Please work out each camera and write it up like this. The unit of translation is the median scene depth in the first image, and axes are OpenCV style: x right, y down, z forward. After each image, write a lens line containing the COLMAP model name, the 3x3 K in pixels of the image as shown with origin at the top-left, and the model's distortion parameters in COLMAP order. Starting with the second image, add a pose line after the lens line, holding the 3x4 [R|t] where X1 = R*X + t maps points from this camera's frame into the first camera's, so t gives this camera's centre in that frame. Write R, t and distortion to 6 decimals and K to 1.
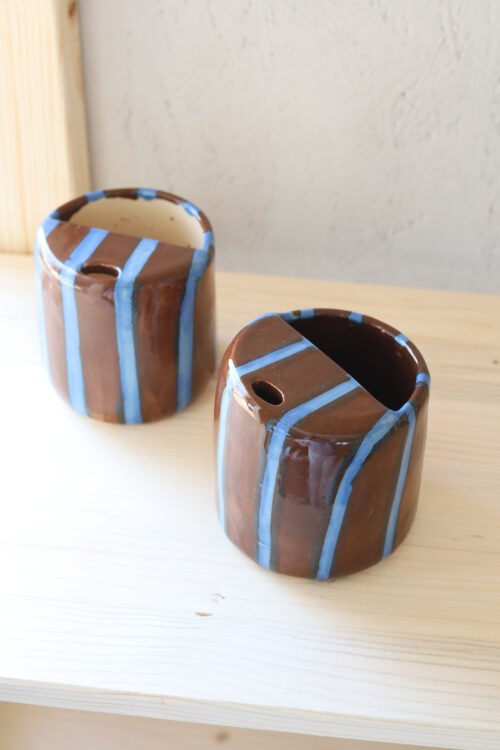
lens RADIAL K [[1184.0, 0, 275.1], [0, 1184.0, 381.8], [0, 0, 1]] dist [-0.097999, 0.000000]
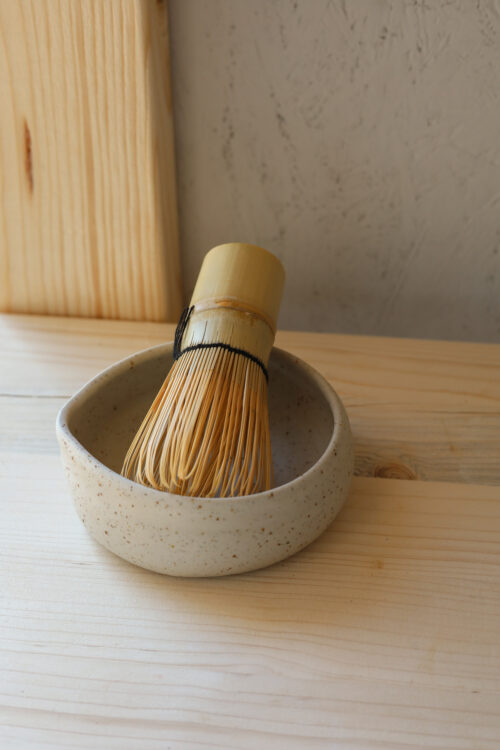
lens RADIAL K [[1184.0, 0, 257.5], [0, 1184.0, 374.0], [0, 0, 1]] dist [-0.097999, 0.000000]
pose [[0.998968, -0.019425, -0.041049, -0.079714], [0.015566, 0.995607, -0.092329, 0.001563], [0.042662, 0.091595, 0.994882, 0.249818]]
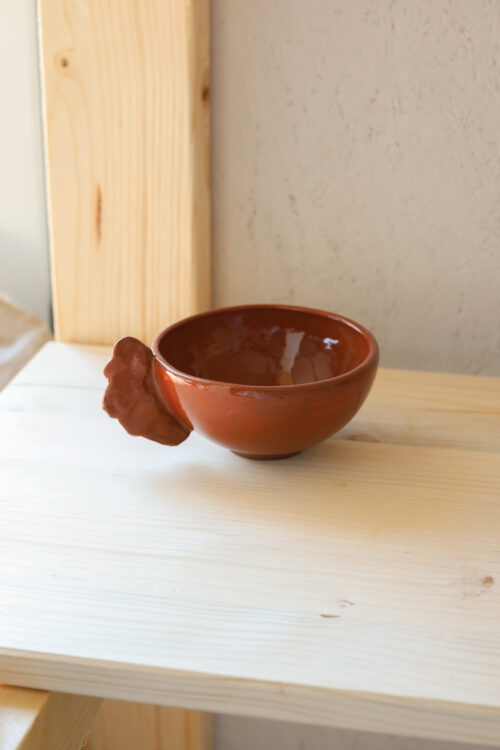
lens RADIAL K [[1184.0, 0, 240.1], [0, 1184.0, 394.7], [0, 0, 1]] dist [-0.097999, 0.000000]
pose [[0.994605, 0.014358, -0.102737, -0.030203], [-0.045721, 0.949666, -0.309910, 0.243718], [0.093116, 0.312935, 0.945199, 0.093143]]
